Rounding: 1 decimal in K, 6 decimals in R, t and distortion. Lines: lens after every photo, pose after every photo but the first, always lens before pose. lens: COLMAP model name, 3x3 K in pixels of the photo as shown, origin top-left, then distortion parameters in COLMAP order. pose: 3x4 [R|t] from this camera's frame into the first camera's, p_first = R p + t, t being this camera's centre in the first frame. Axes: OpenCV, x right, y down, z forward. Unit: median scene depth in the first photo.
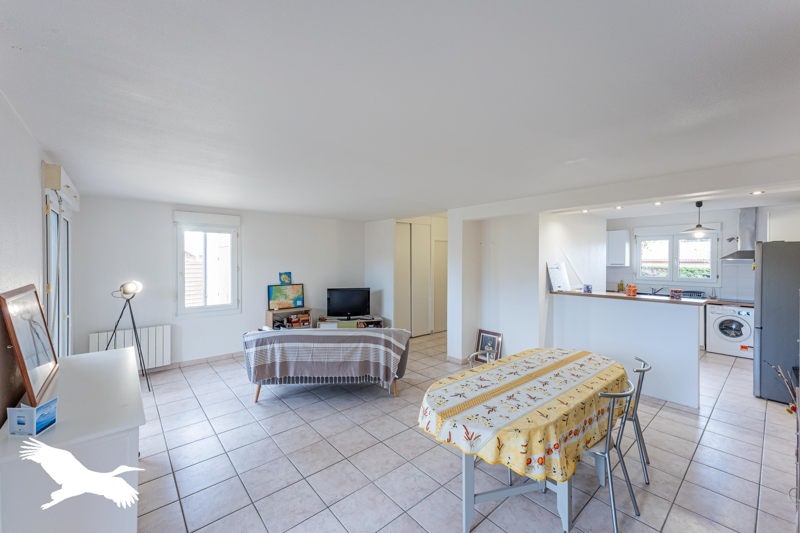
lens RADIAL K [[321.8, 0, 400.5], [0, 321.8, 261.9], [0, 0, 1]] dist [0.020017, 0.000042]
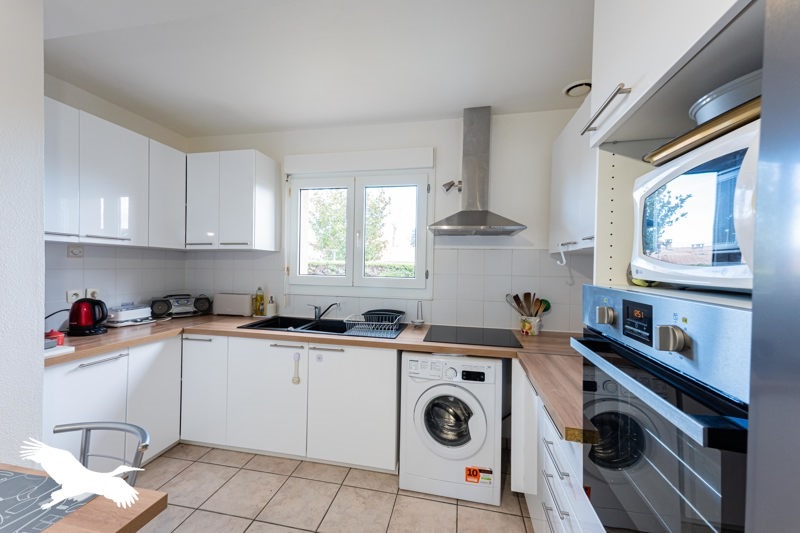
lens RADIAL K [[321.8, 0, 398.7], [0, 321.8, 267.4], [0, 0, 1]] dist [0.020017, 0.000042]
pose [[0.791723, 0.006985, 0.610841, 0.682397], [-0.012424, 0.999912, 0.004668, 0.033902], [-0.610754, -0.011285, 0.791740, 0.690440]]
